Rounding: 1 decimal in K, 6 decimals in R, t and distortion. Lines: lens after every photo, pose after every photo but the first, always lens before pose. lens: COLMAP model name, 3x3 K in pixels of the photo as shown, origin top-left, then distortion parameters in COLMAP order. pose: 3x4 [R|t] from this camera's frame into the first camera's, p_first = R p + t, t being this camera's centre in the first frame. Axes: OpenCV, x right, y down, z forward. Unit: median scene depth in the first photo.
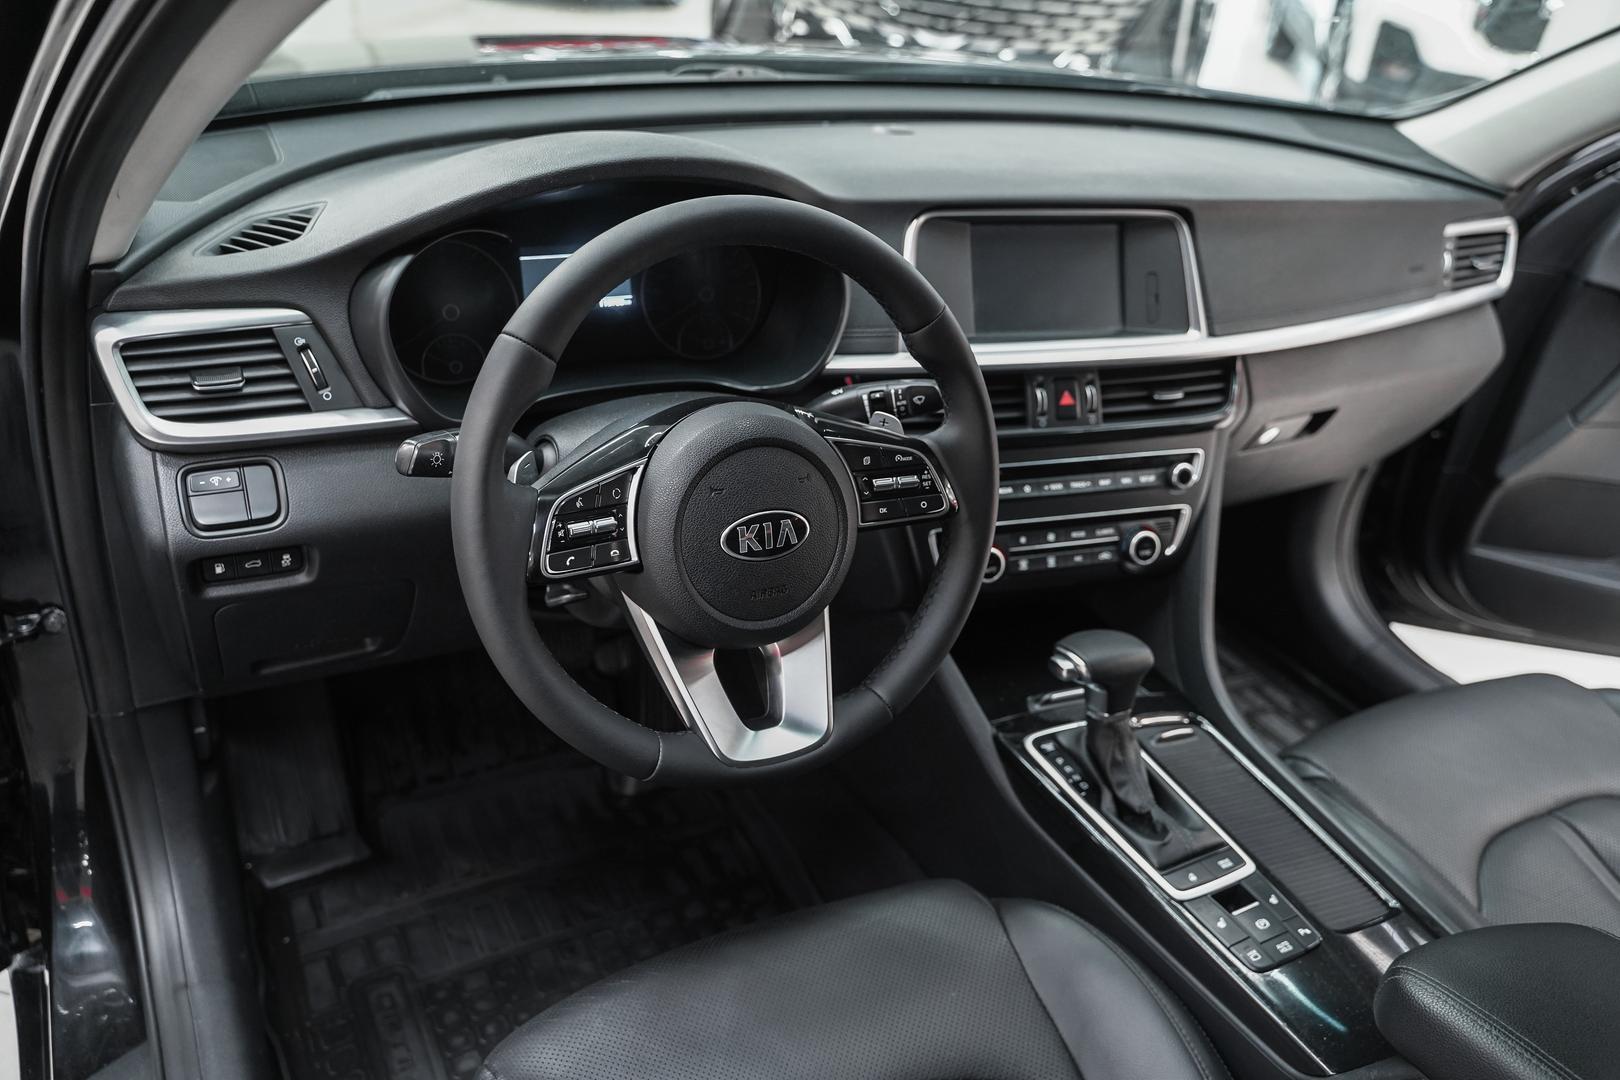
lens RADIAL K [[1296.3, 0, 815.0], [0, 1296.3, 538.3], [0, 0, 1]] dist [-0.022143, 0.024747]
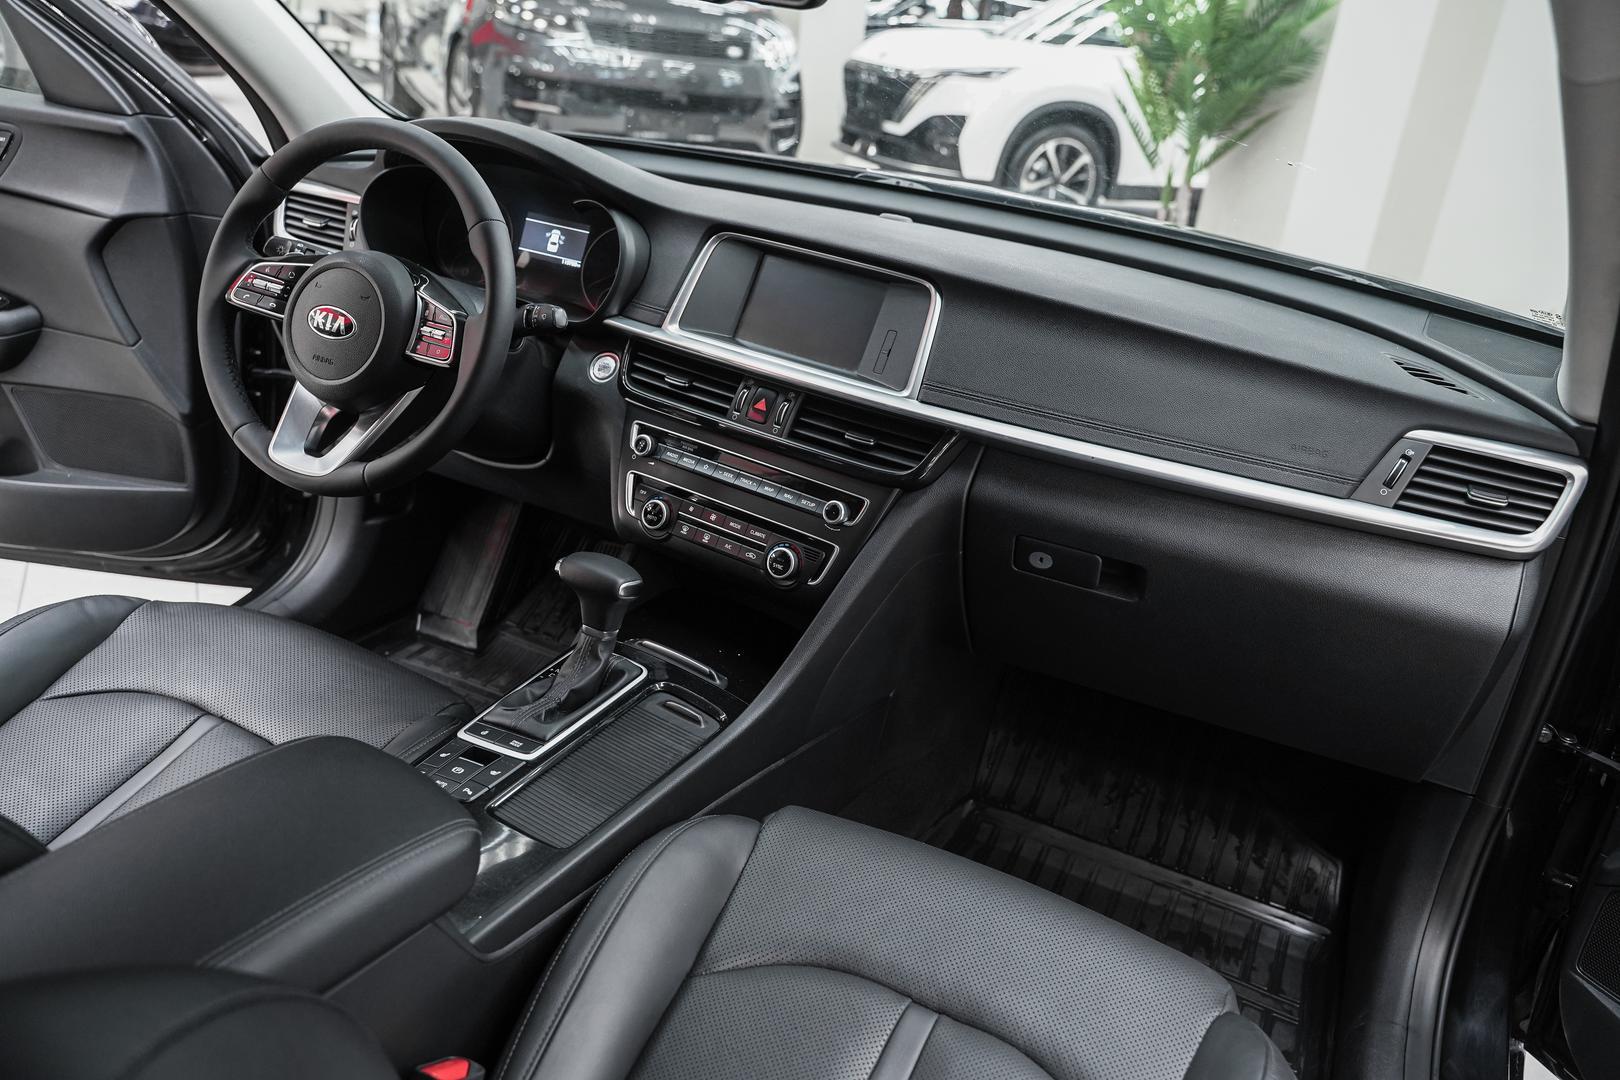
lens RADIAL K [[1296.3, 0, 814.7], [0, 1296.3, 539.6], [0, 0, 1]] dist [-0.022143, 0.024747]
pose [[0.591869, 0.277288, -0.756837, 1.180920], [-0.451458, 0.891905, -0.026280, 0.006511], [0.667740, 0.357234, 0.653075, 0.352553]]
